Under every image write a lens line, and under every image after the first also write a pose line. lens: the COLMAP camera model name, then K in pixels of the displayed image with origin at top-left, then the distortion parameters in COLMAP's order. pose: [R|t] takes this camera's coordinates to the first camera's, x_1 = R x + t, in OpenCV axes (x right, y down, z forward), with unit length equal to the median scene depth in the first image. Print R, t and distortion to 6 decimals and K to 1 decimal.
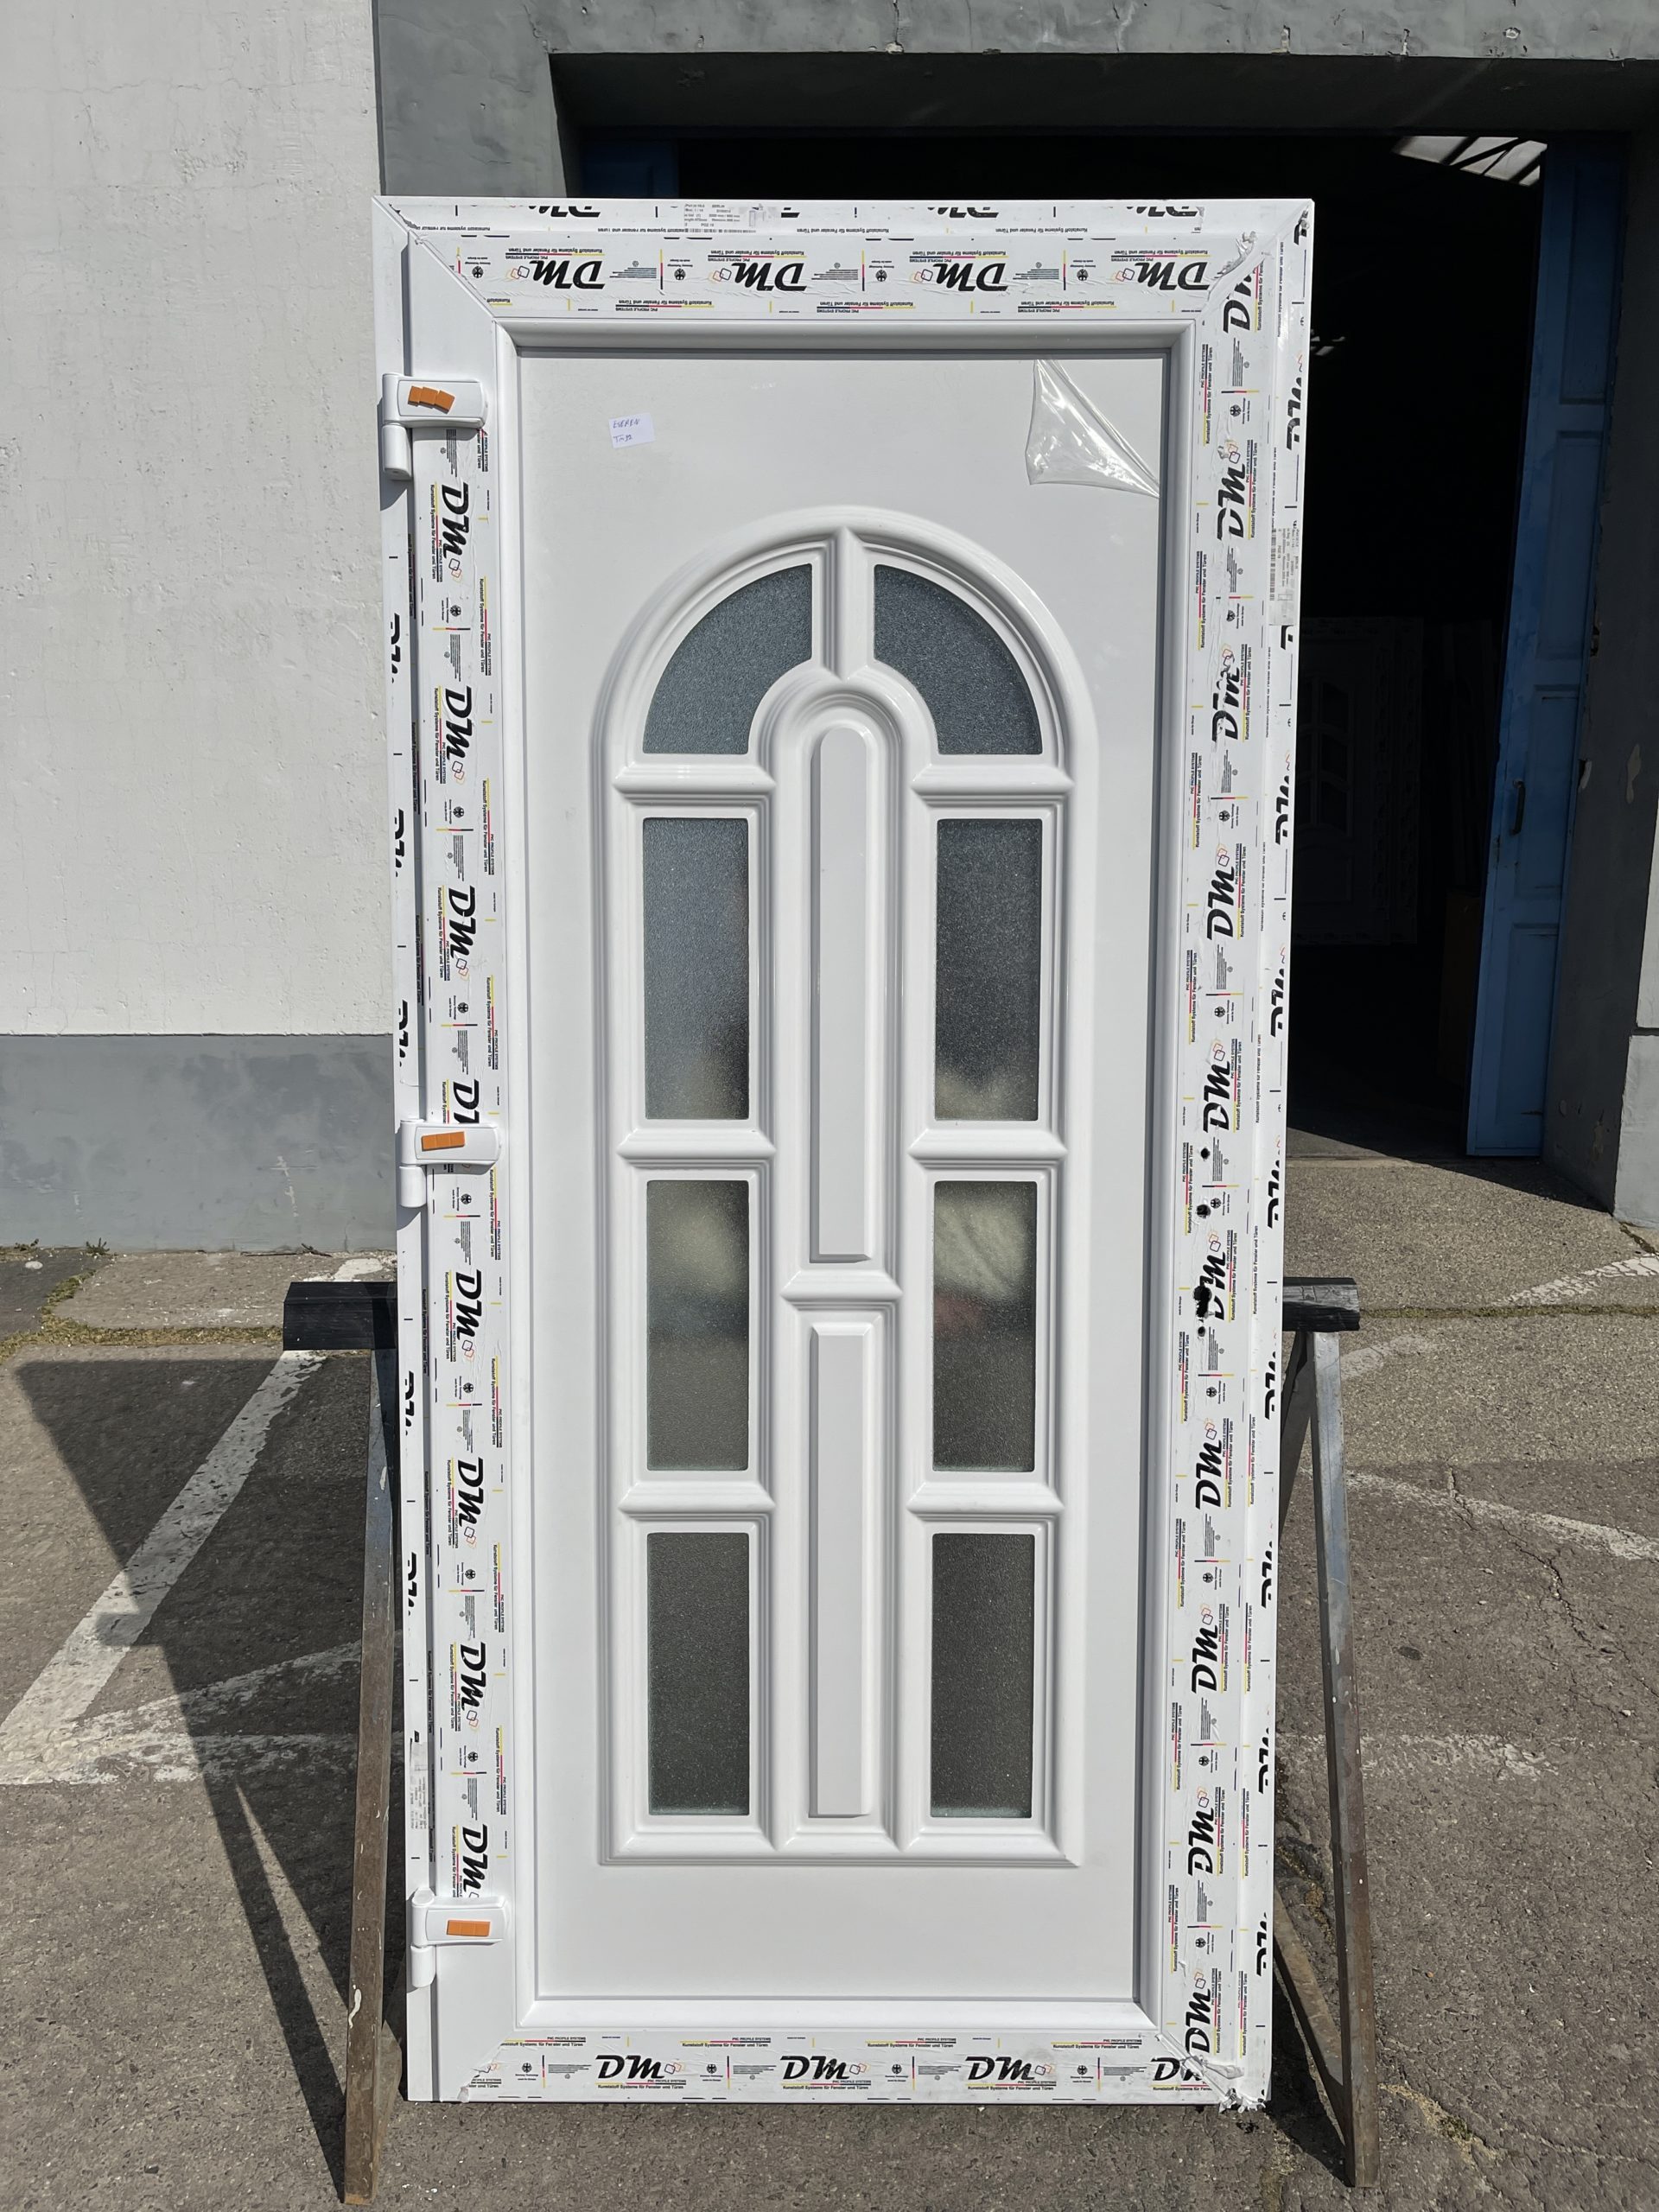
lens RADIAL K [[1688.2, 0, 837.0], [0, 1688.2, 1114.5], [0, 0, 1]] dist [0.081315, -0.120010]
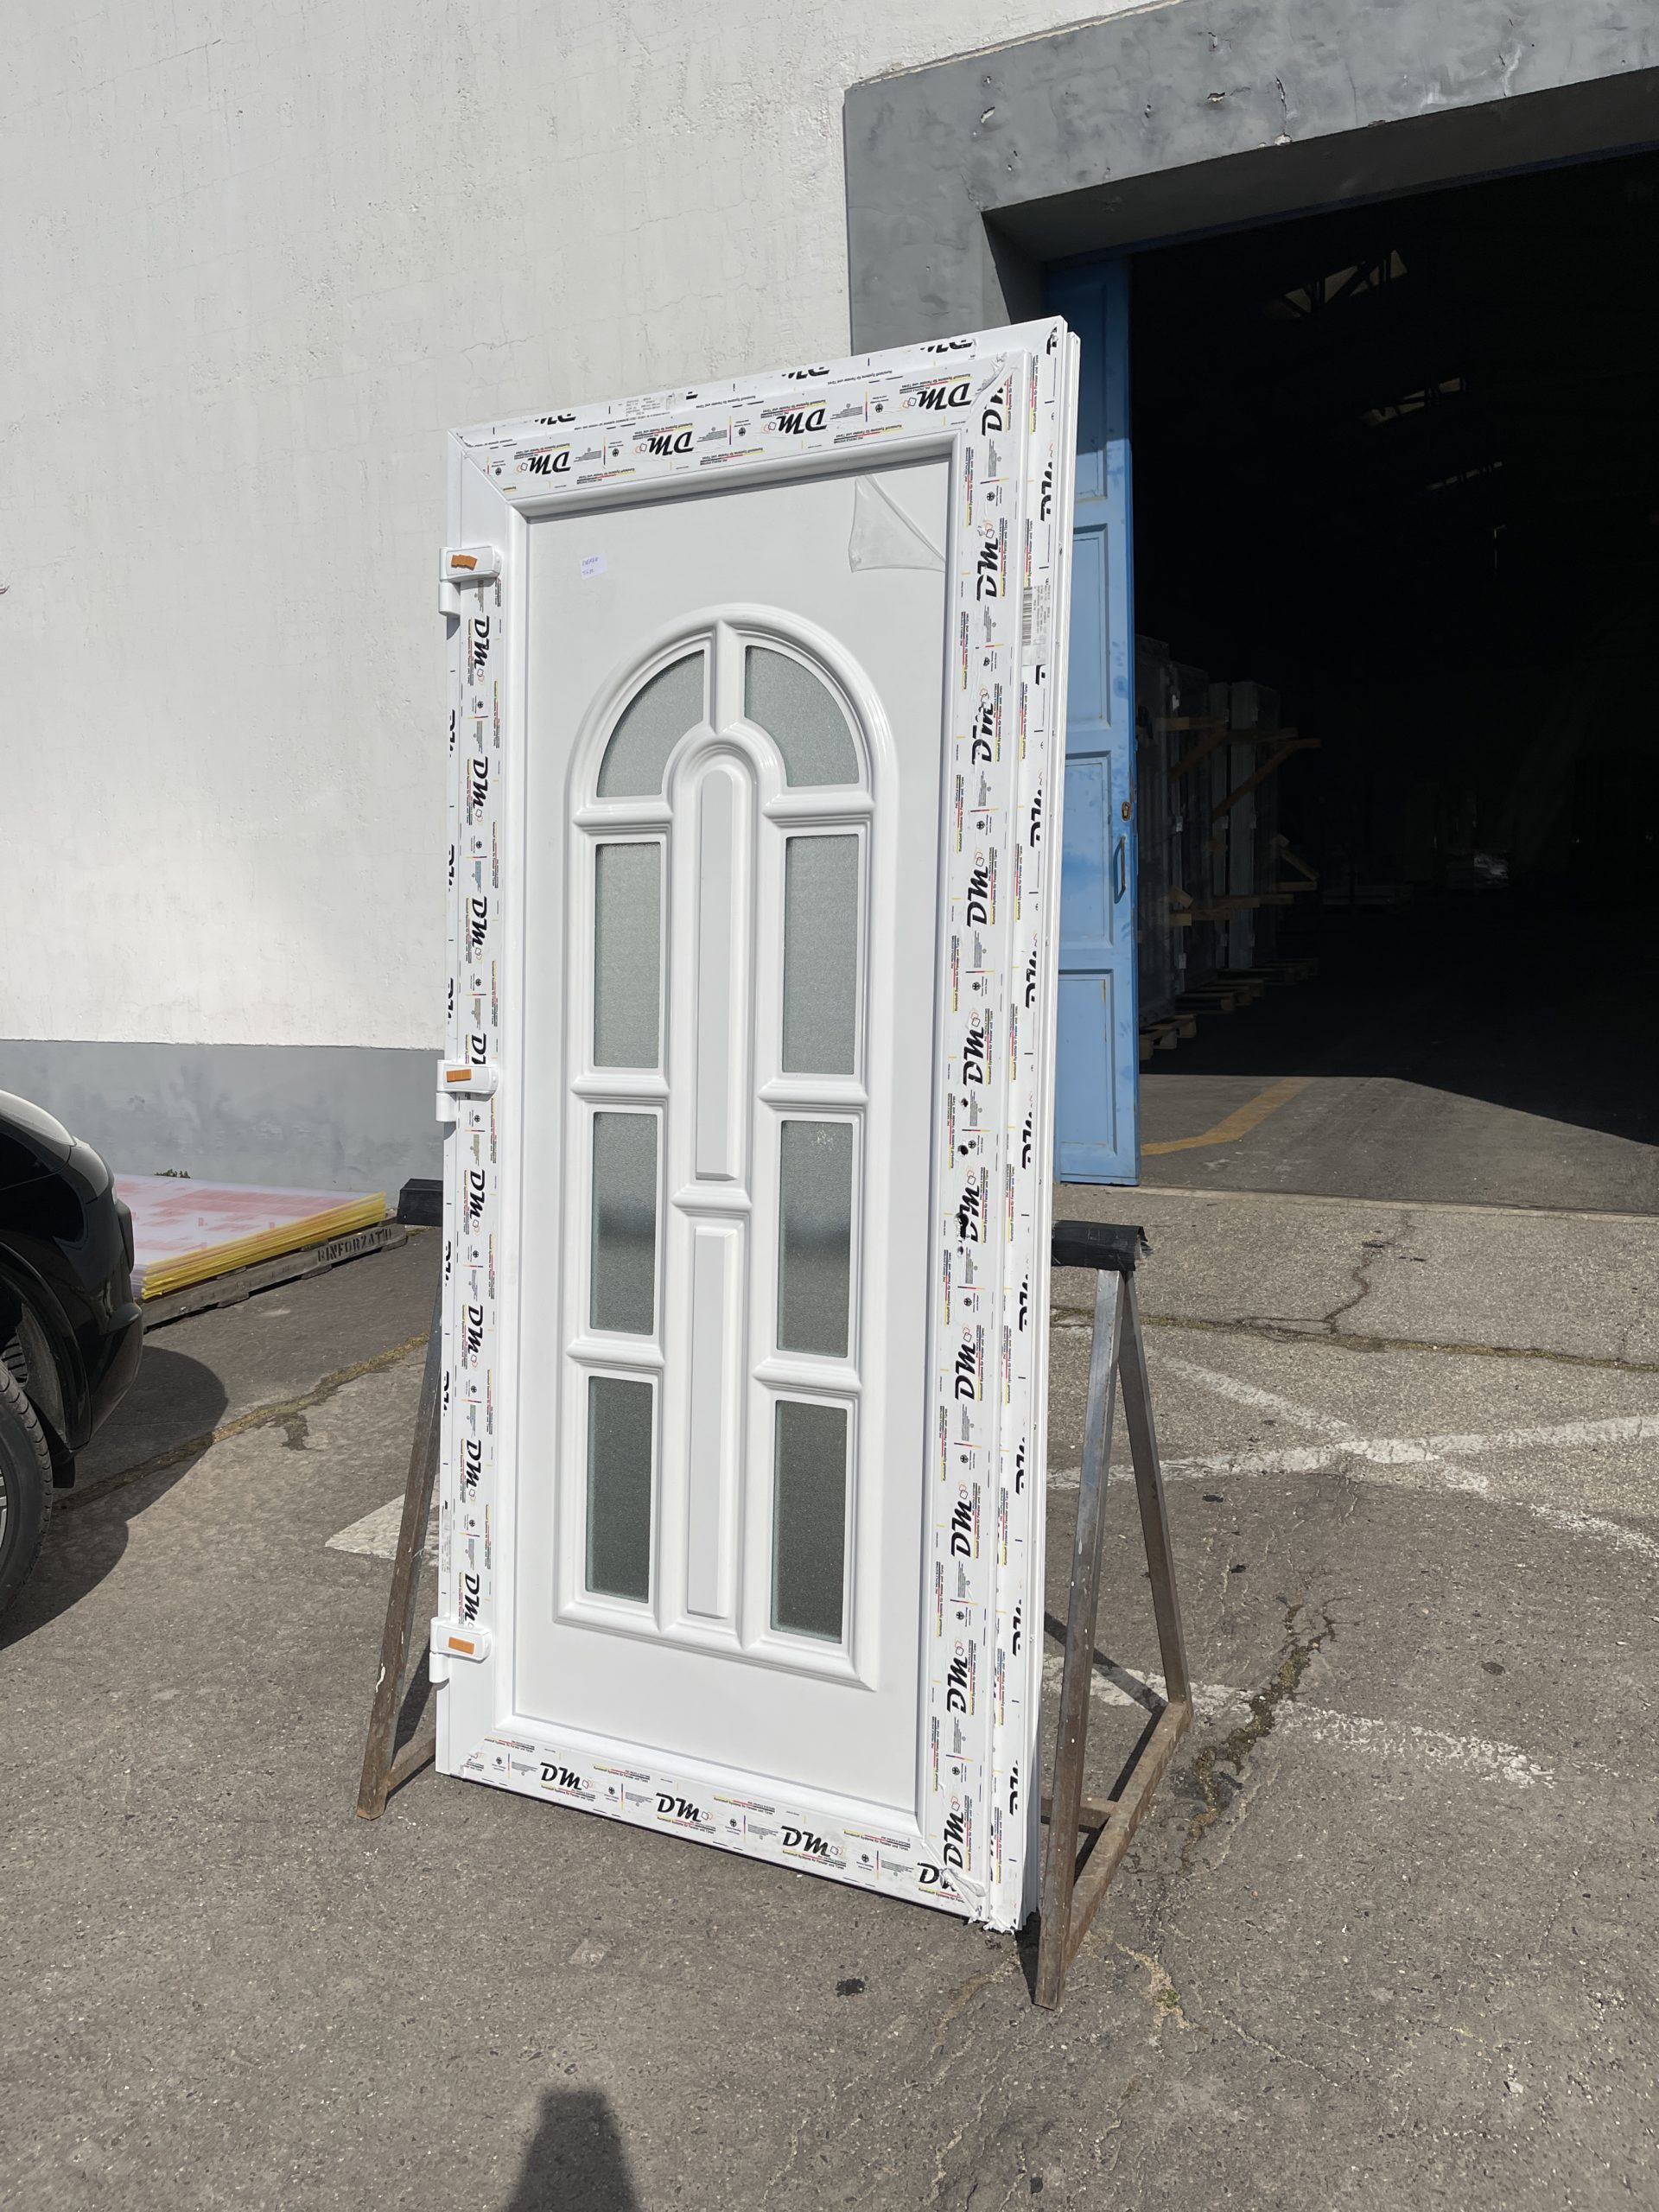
lens RADIAL K [[1688.2, 0, 808.5], [0, 1688.2, 1118.5], [0, 0, 1]] dist [0.081315, -0.120010]
pose [[0.886371, 0.036825, -0.461508, 0.471721], [-0.055545, 0.998090, -0.027039, 0.050944], [0.459631, 0.049601, 0.886724, -0.084706]]
